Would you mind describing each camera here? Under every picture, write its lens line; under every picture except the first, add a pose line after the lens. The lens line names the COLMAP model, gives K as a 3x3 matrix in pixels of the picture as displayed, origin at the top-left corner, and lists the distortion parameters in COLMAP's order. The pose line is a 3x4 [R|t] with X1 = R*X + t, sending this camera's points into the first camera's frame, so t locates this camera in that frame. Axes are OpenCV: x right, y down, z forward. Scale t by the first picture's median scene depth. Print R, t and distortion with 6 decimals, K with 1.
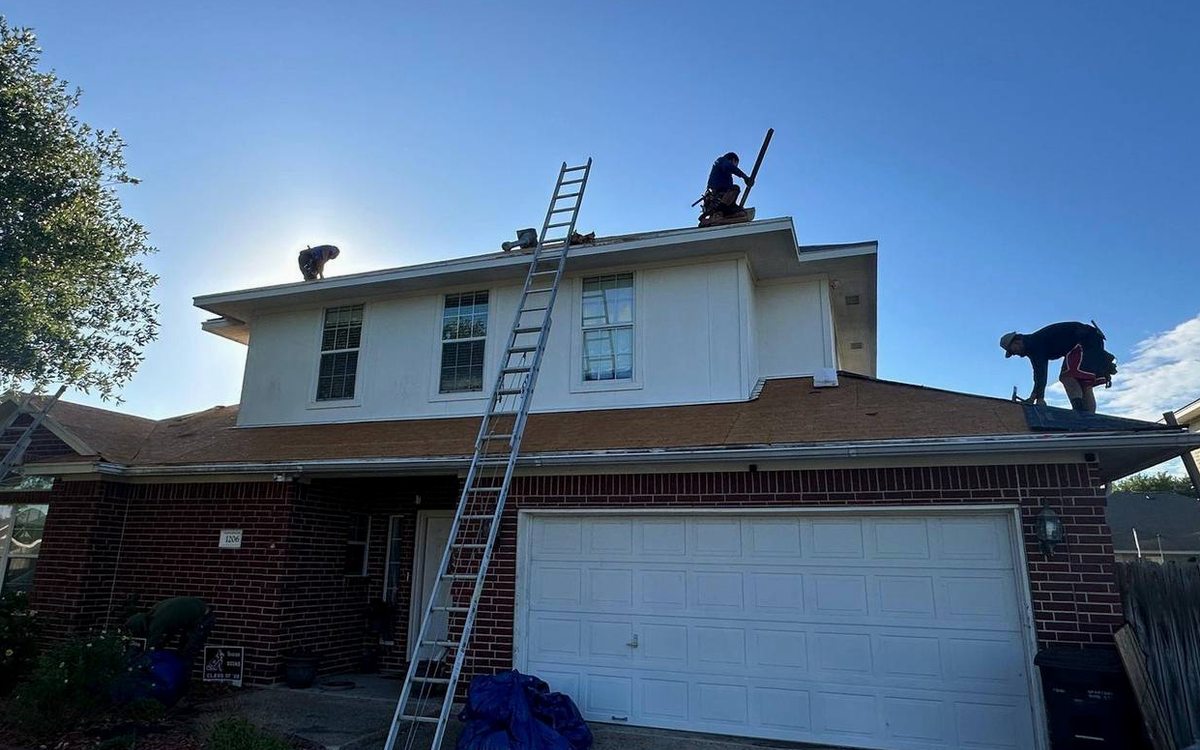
lens RADIAL K [[785.4, 0, 599.1], [0, 785.4, 357.2], [0, 0, 1]] dist [-0.046127, 0.002674]
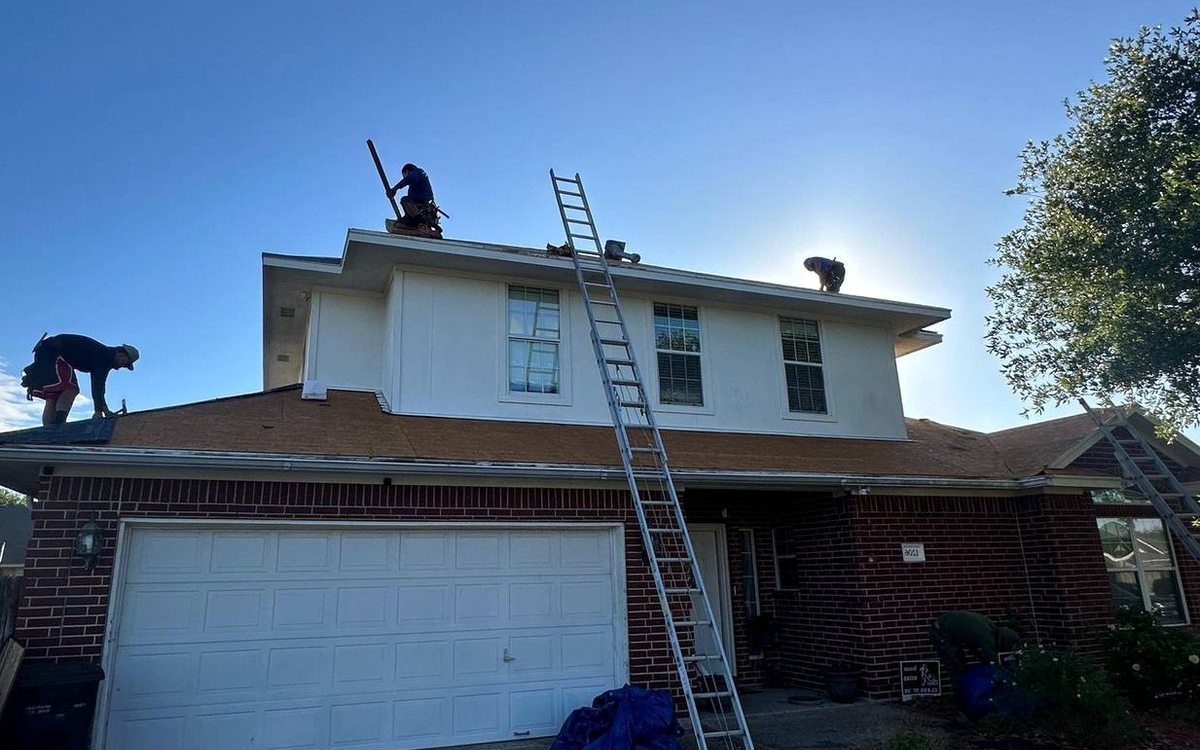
lens RADIAL K [[771.1, 0, 600.0], [0, 771.1, 375.0], [0, 0, 1]] dist [-0.040952, -0.000875]
pose [[0.748804, 0.133028, 0.649304, -0.871940], [-0.133772, 0.989824, -0.048522, 0.066617], [-0.649151, -0.050526, 0.758979, 0.319603]]
